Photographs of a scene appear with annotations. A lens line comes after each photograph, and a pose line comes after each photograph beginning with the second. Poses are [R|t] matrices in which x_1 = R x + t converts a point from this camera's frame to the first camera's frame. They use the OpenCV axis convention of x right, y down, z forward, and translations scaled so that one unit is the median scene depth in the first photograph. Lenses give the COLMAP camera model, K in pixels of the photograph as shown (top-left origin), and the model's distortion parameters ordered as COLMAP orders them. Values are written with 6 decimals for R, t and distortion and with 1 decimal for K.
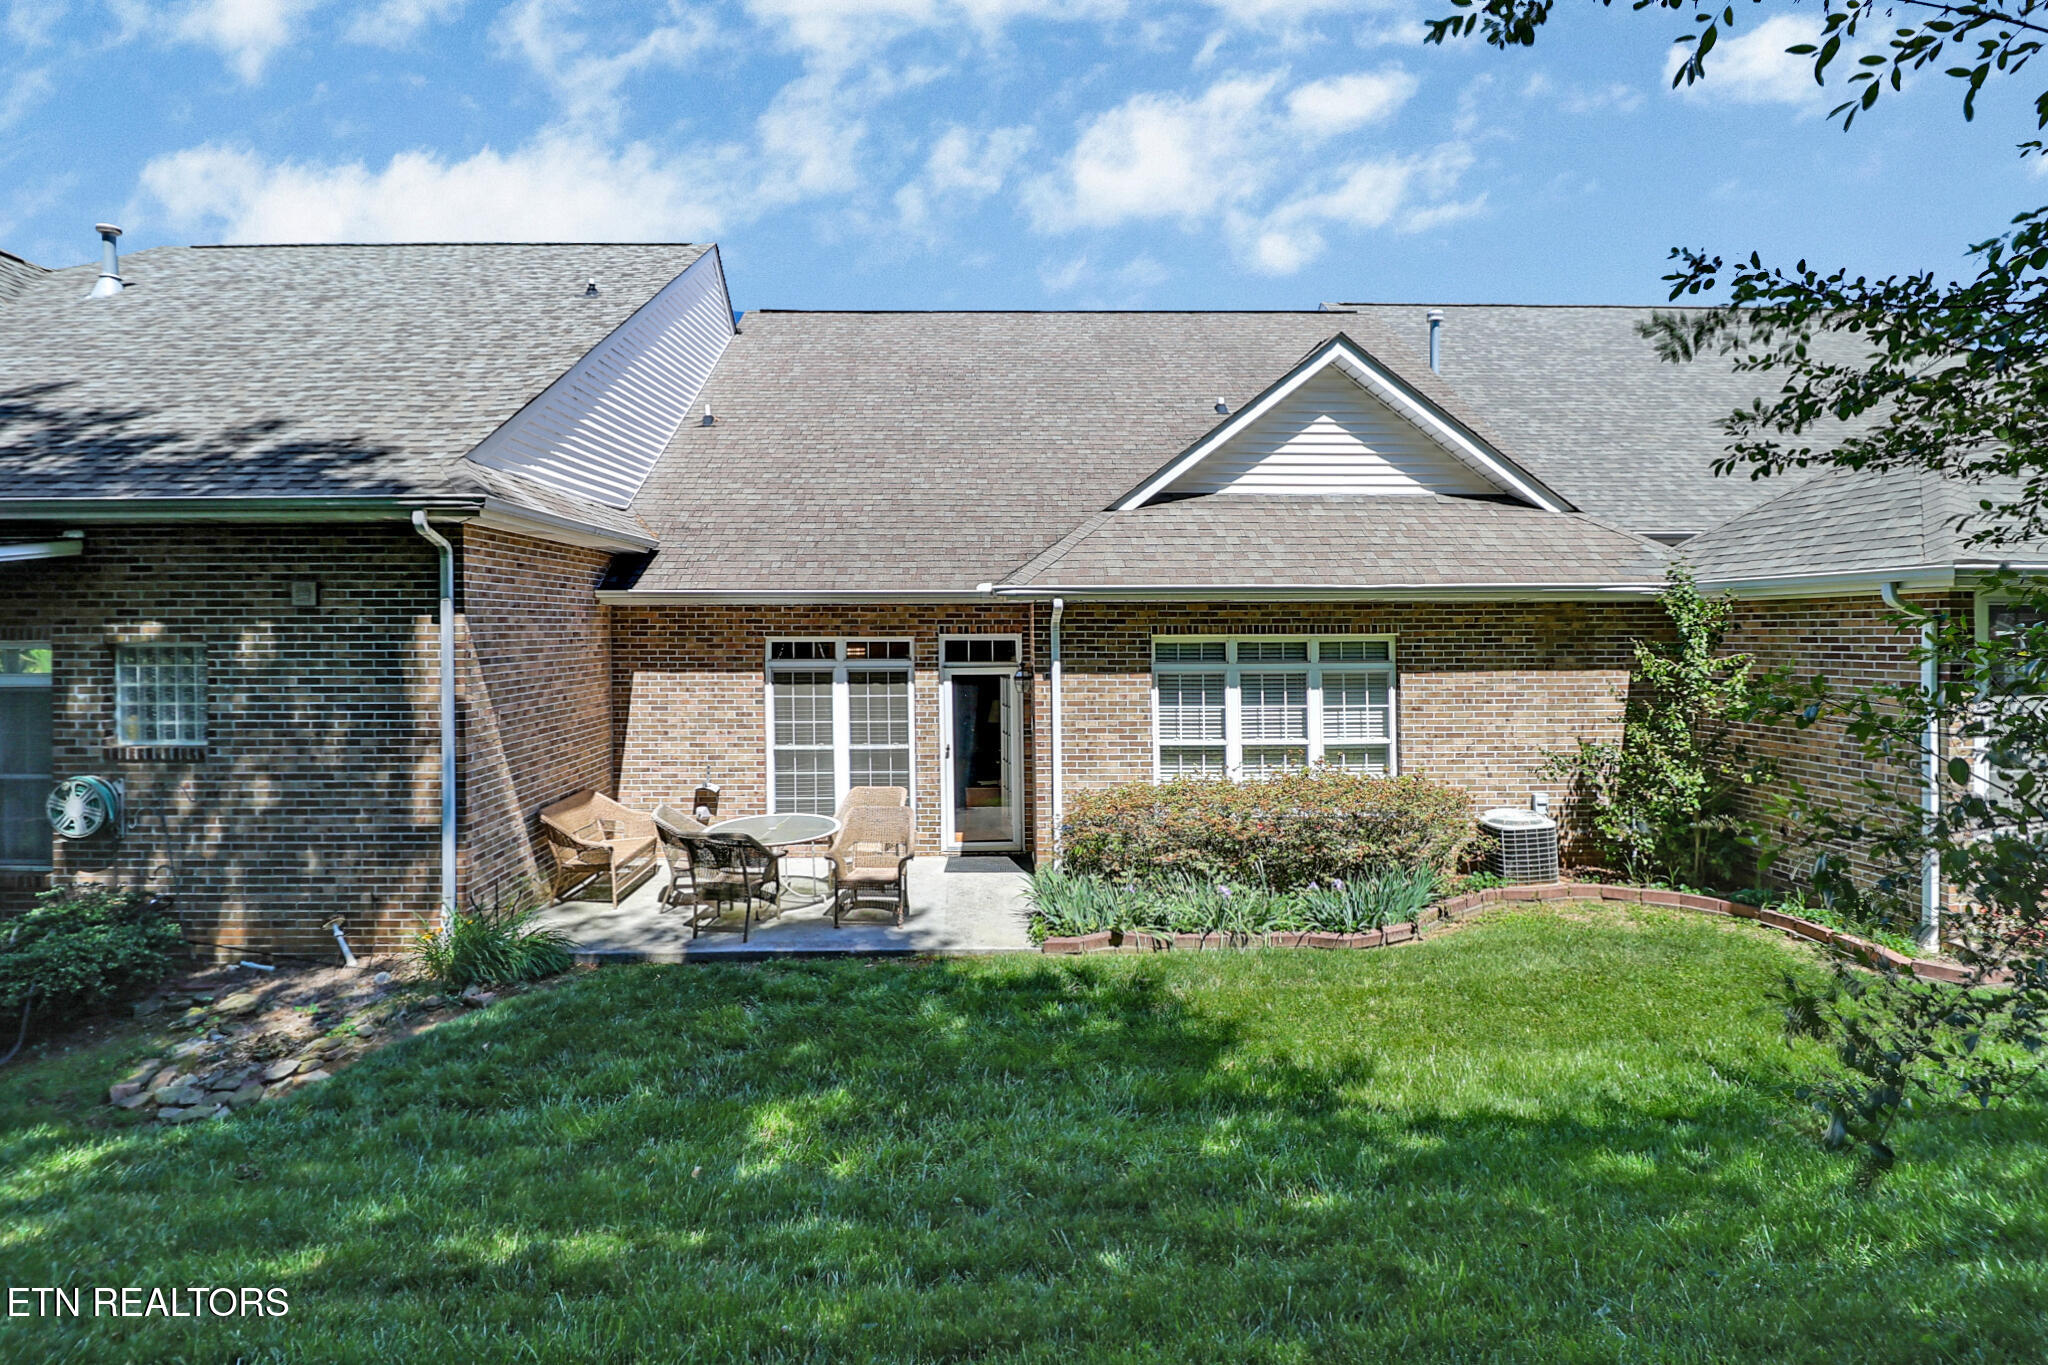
lens RADIAL K [[934.4, 0, 981.3], [0, 934.4, 722.7], [0, 0, 1]] dist [-0.001626, -0.008750]
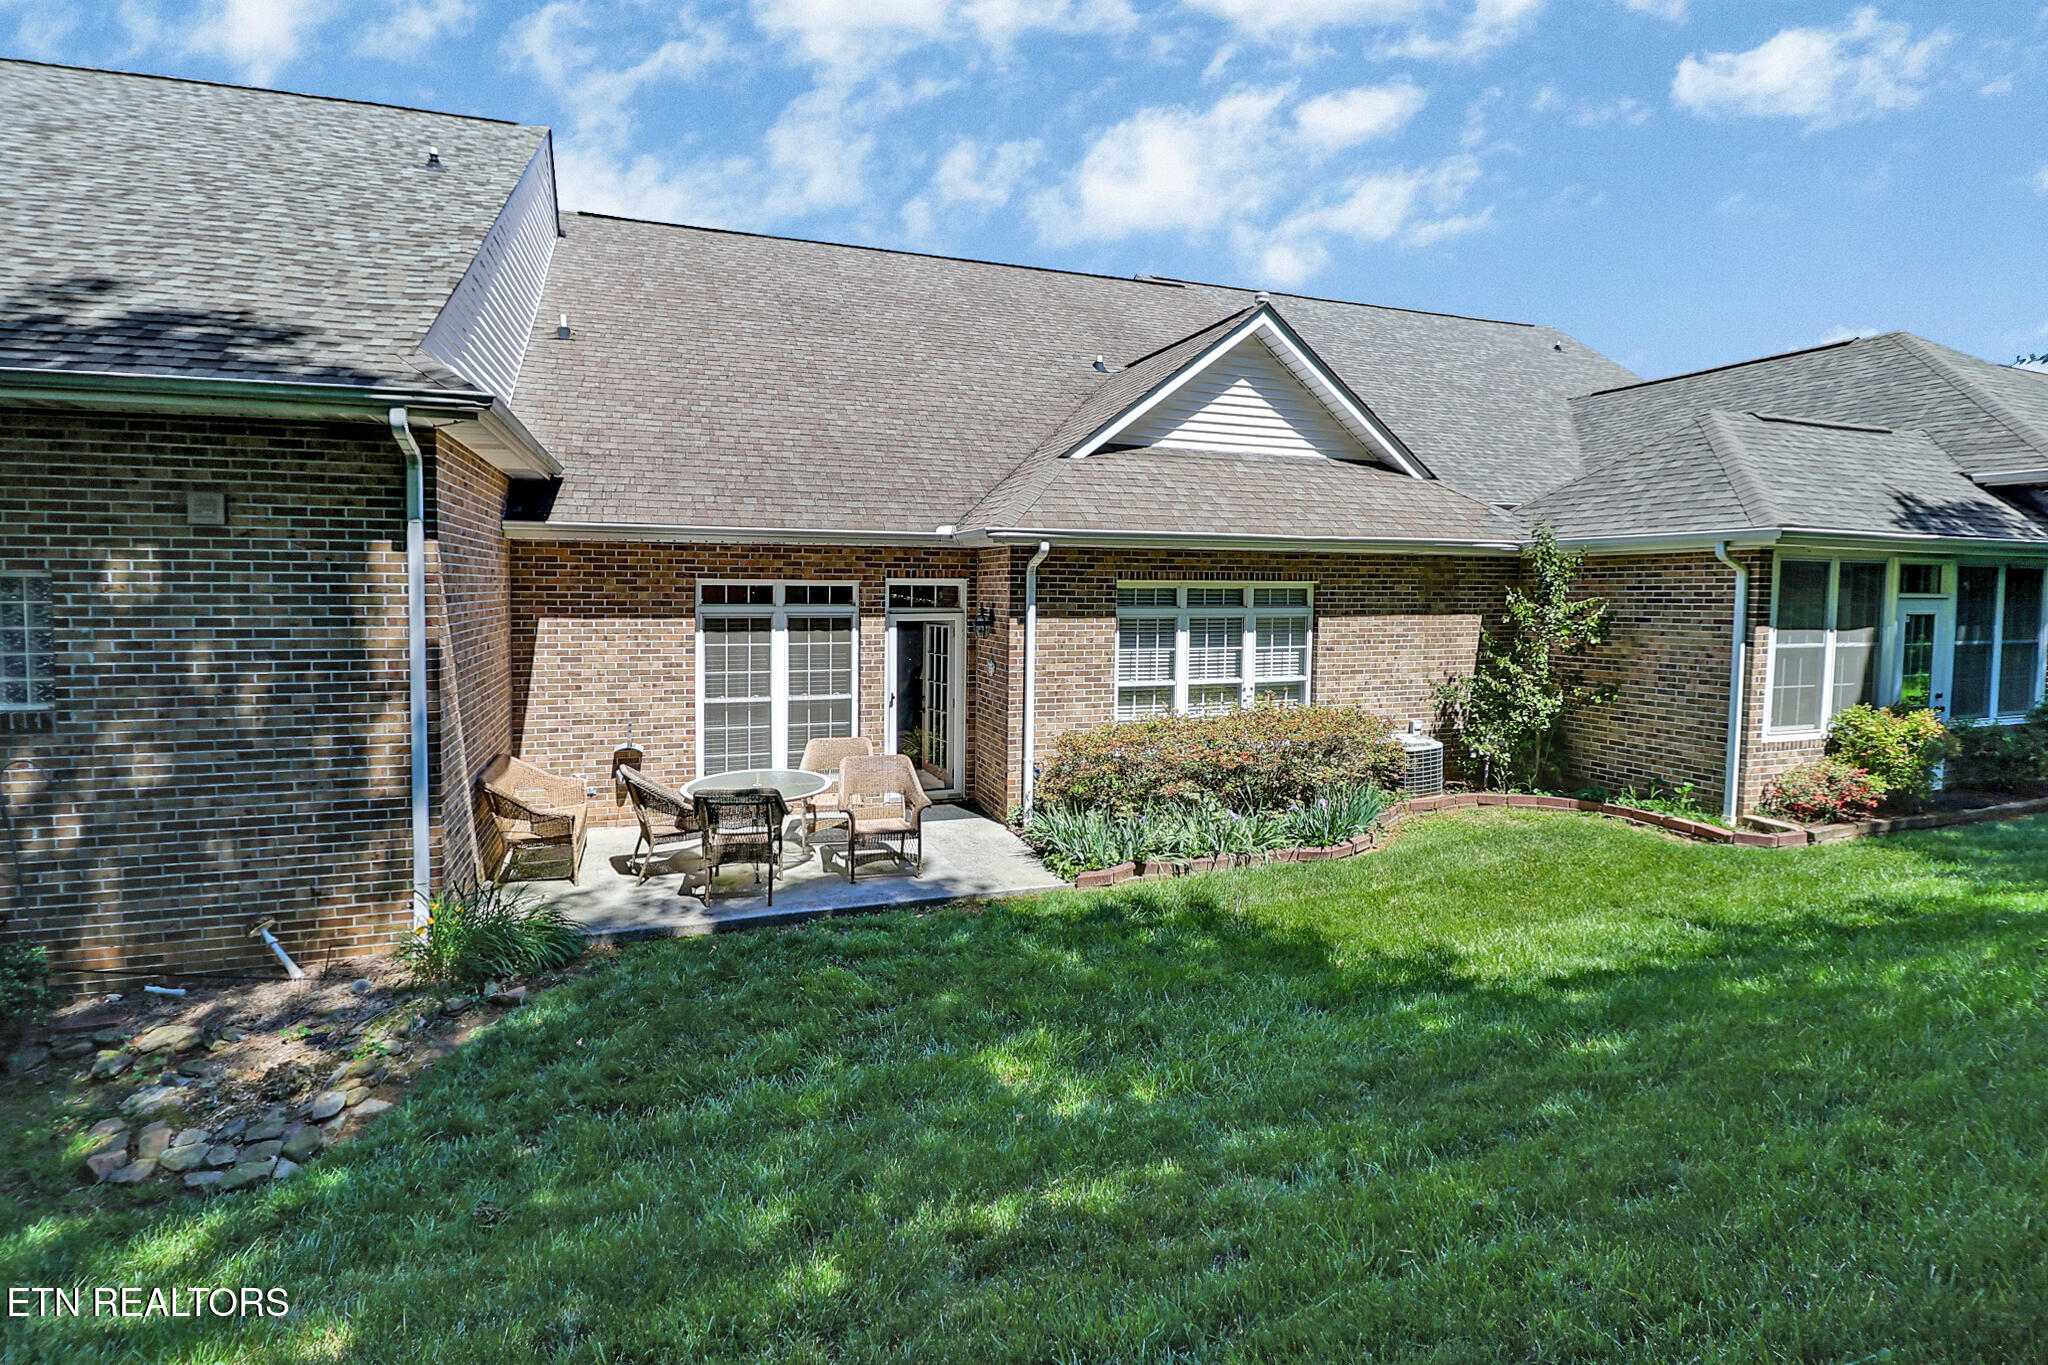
lens RADIAL K [[934.4, 0, 972.4], [0, 934.4, 721.7], [0, 0, 1]] dist [-0.001626, -0.008750]
pose [[0.952720, -0.033426, 0.302007, -0.290914], [0.021119, 0.998812, 0.043925, 0.014285], [-0.303116, -0.035470, 0.952293, 0.054374]]
